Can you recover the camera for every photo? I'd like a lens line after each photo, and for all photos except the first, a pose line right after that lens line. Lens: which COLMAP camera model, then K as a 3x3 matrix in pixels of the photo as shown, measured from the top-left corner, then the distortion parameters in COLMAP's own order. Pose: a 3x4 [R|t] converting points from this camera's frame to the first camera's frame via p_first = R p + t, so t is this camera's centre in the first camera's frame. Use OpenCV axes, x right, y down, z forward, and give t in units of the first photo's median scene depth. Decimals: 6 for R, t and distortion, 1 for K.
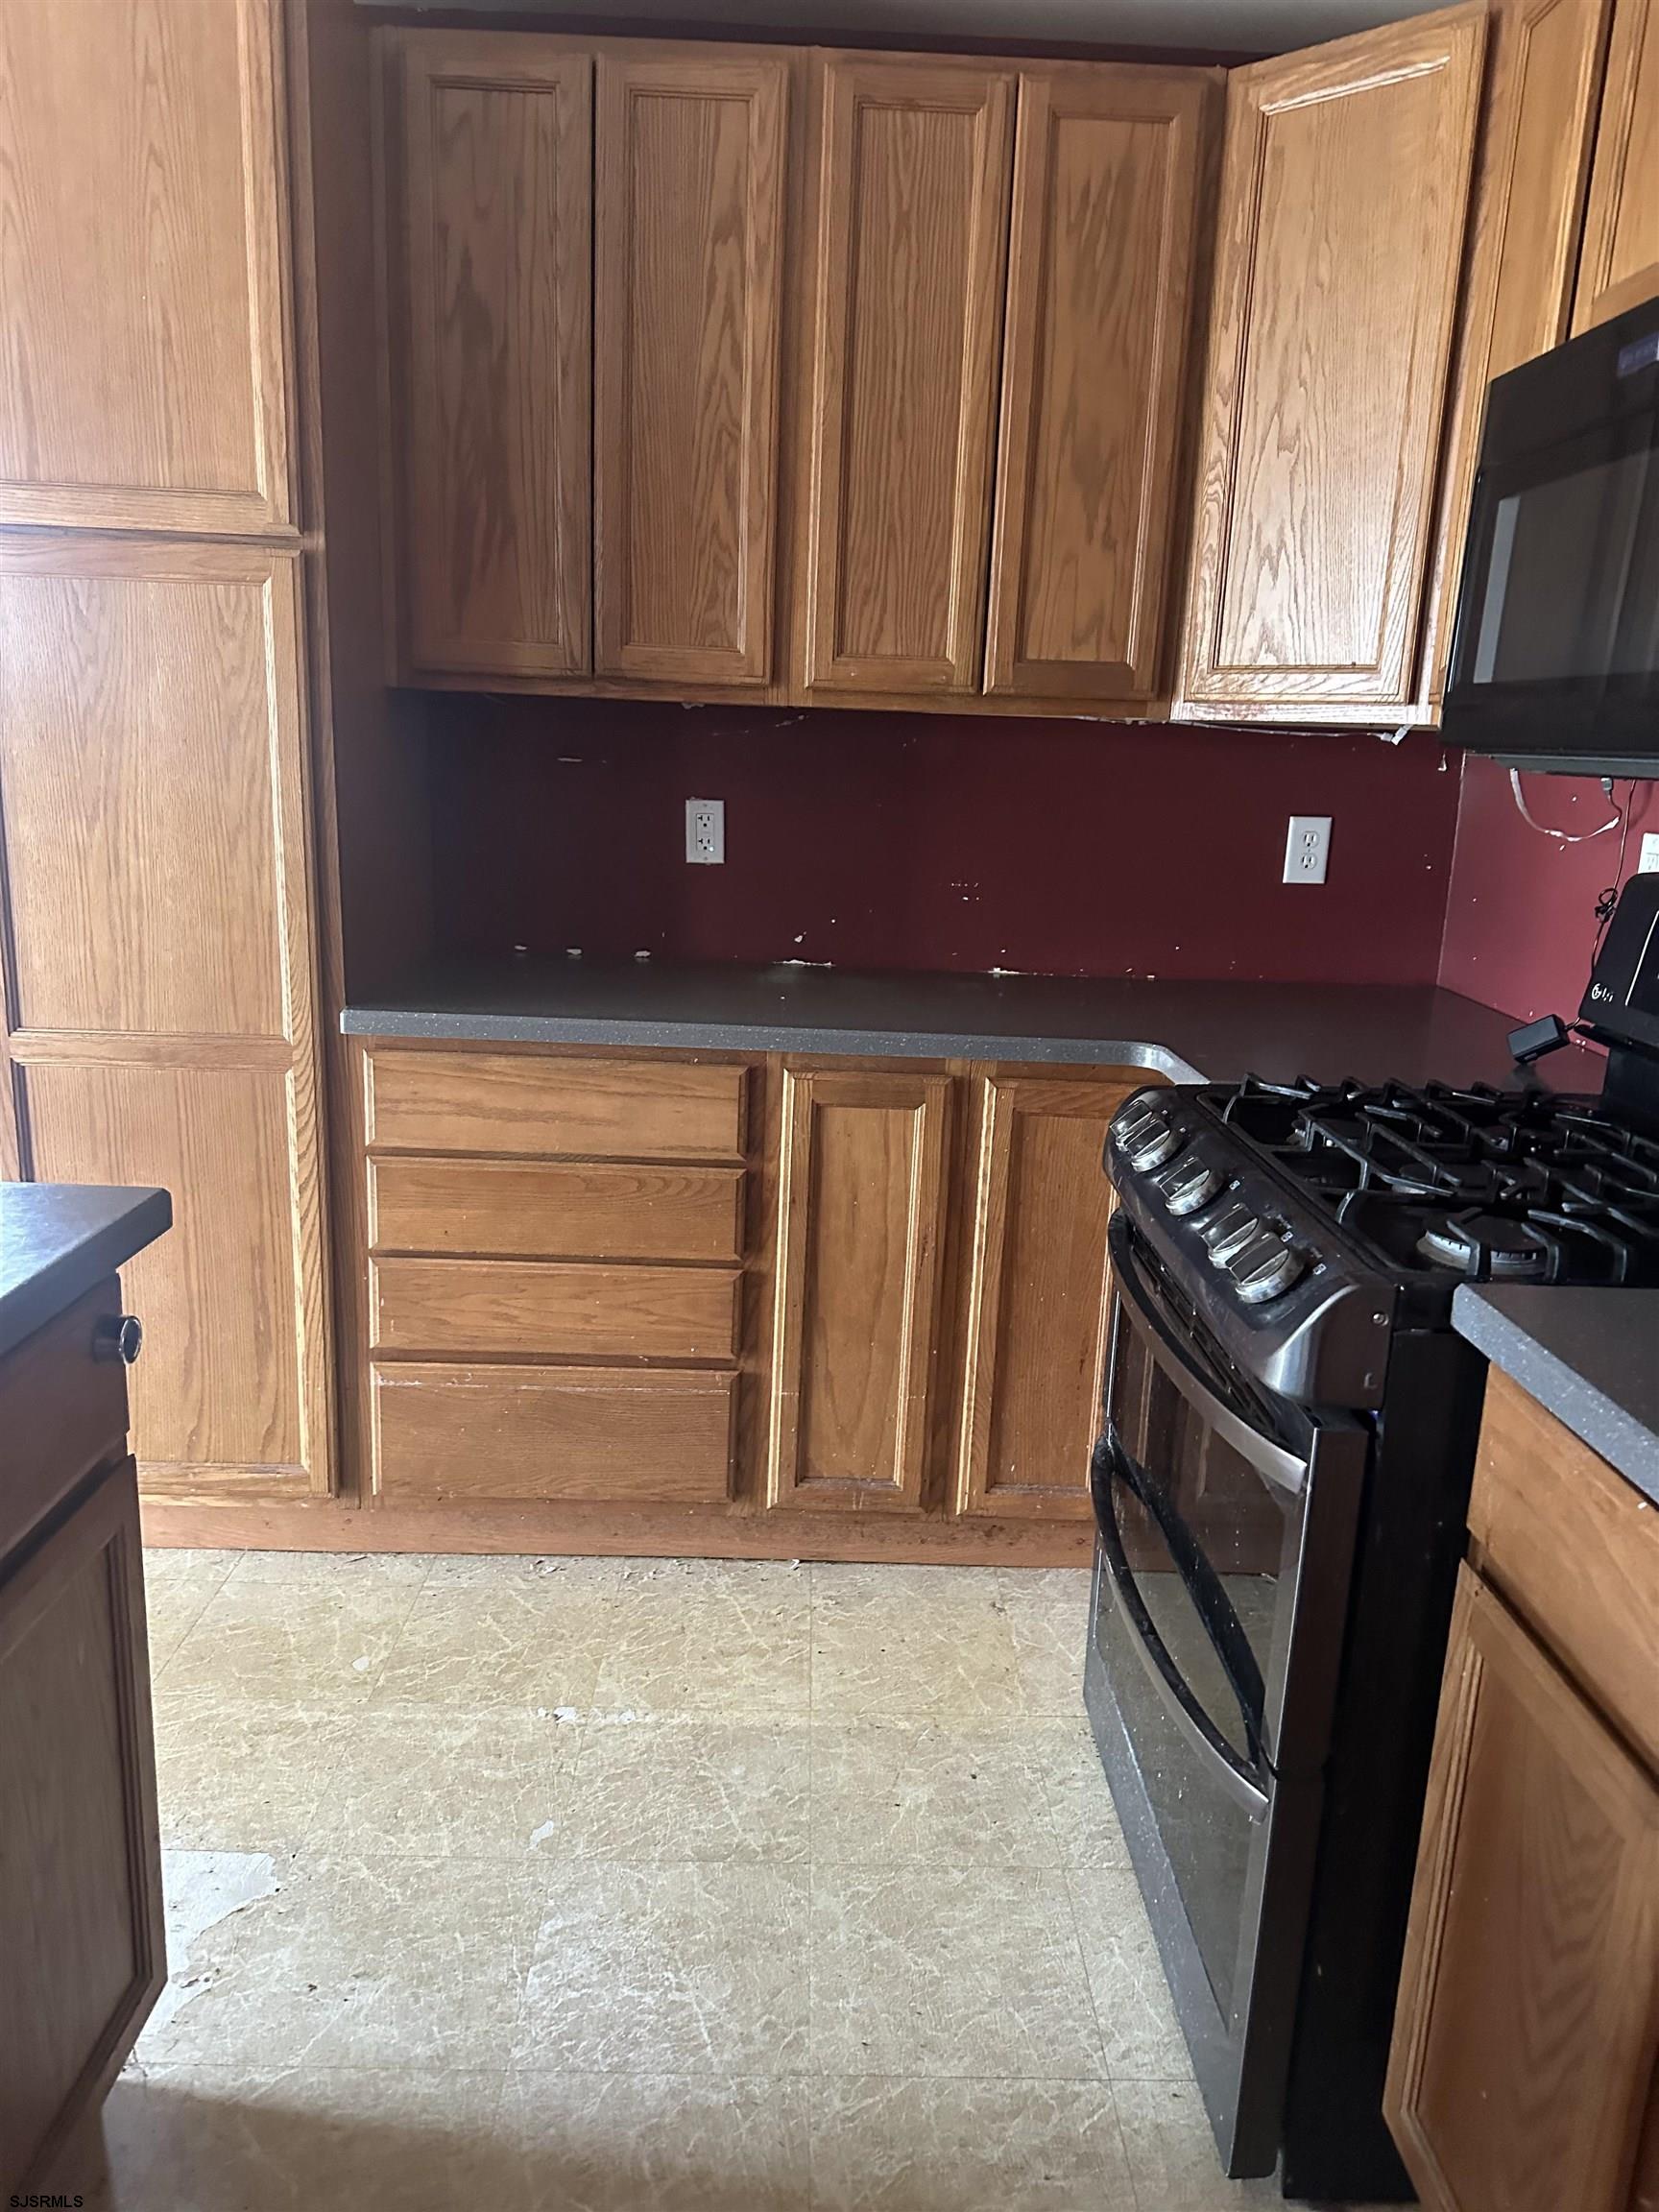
lens RADIAL K [[1565.1, 0, 836.9], [0, 1565.1, 1089.6], [0, 0, 1]] dist [0.037812, -0.042753]
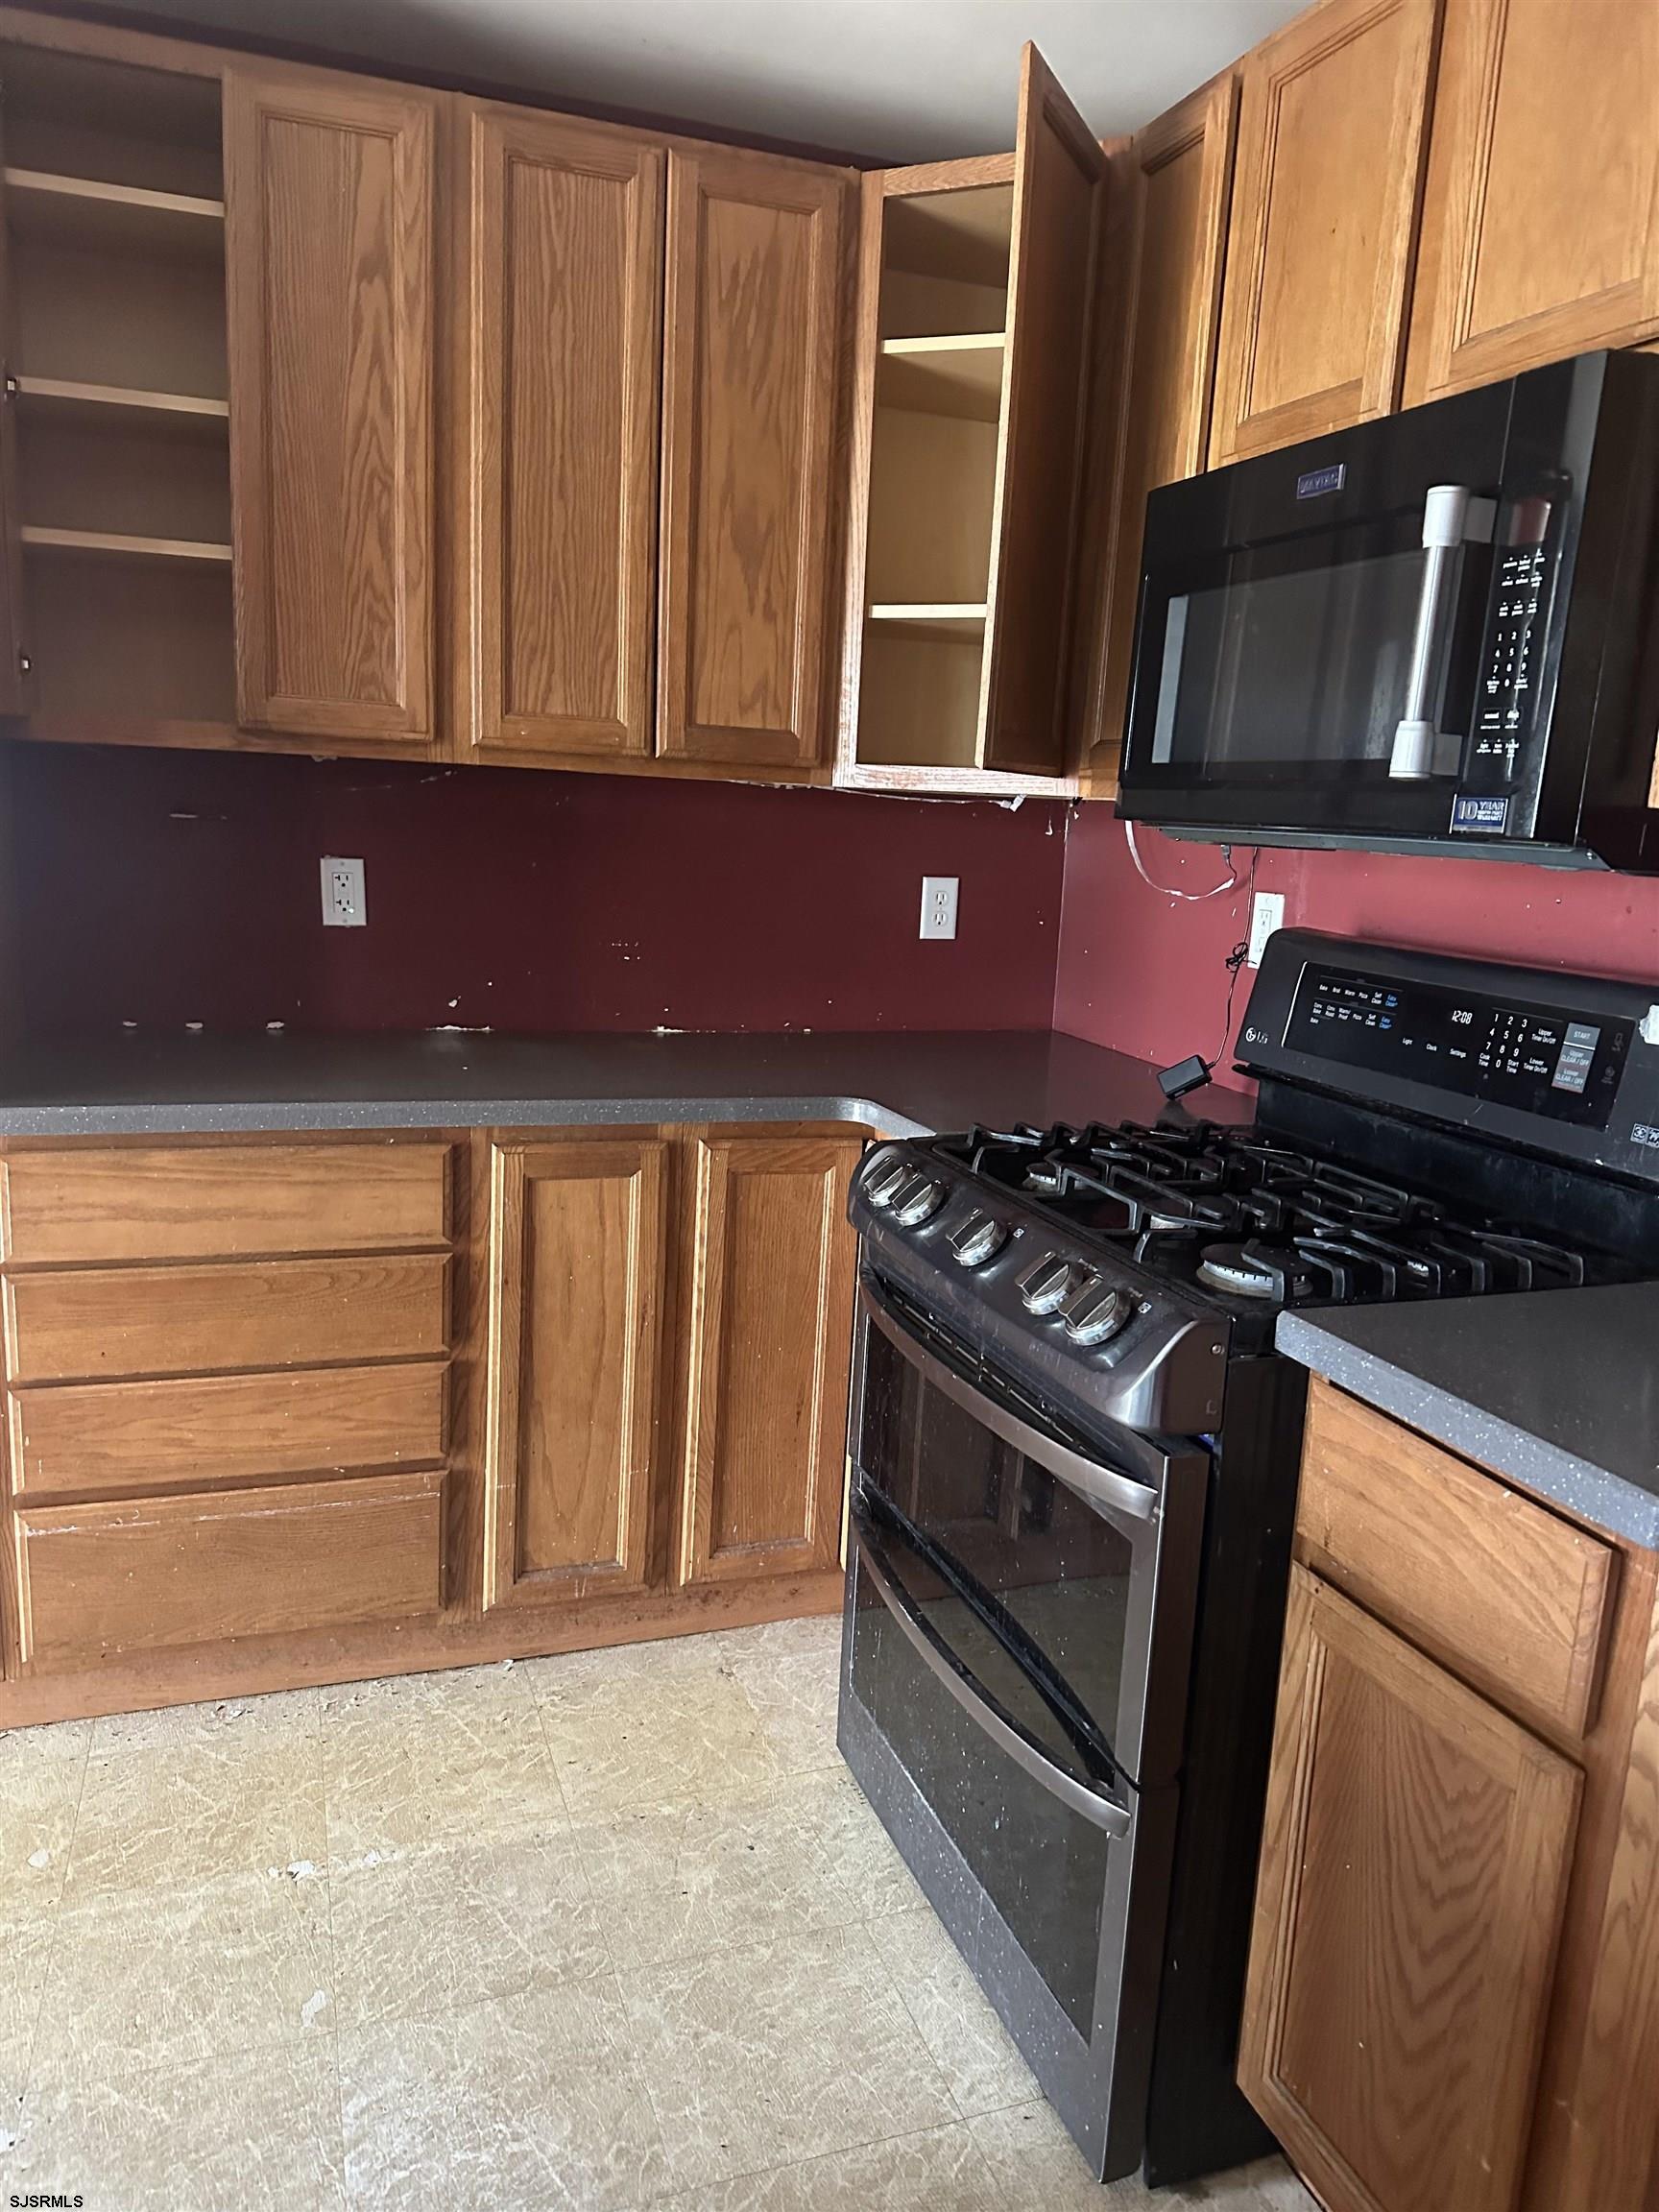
lens RADIAL K [[1567.9, 0, 832.5], [0, 1567.9, 1099.5], [0, 0, 1]] dist [0.017672, -0.018995]
pose [[0.949696, -0.054034, 0.308477, -0.127940], [0.060878, 0.998066, -0.012596, -0.015823], [-0.307200, 0.030742, 0.951148, 0.025632]]
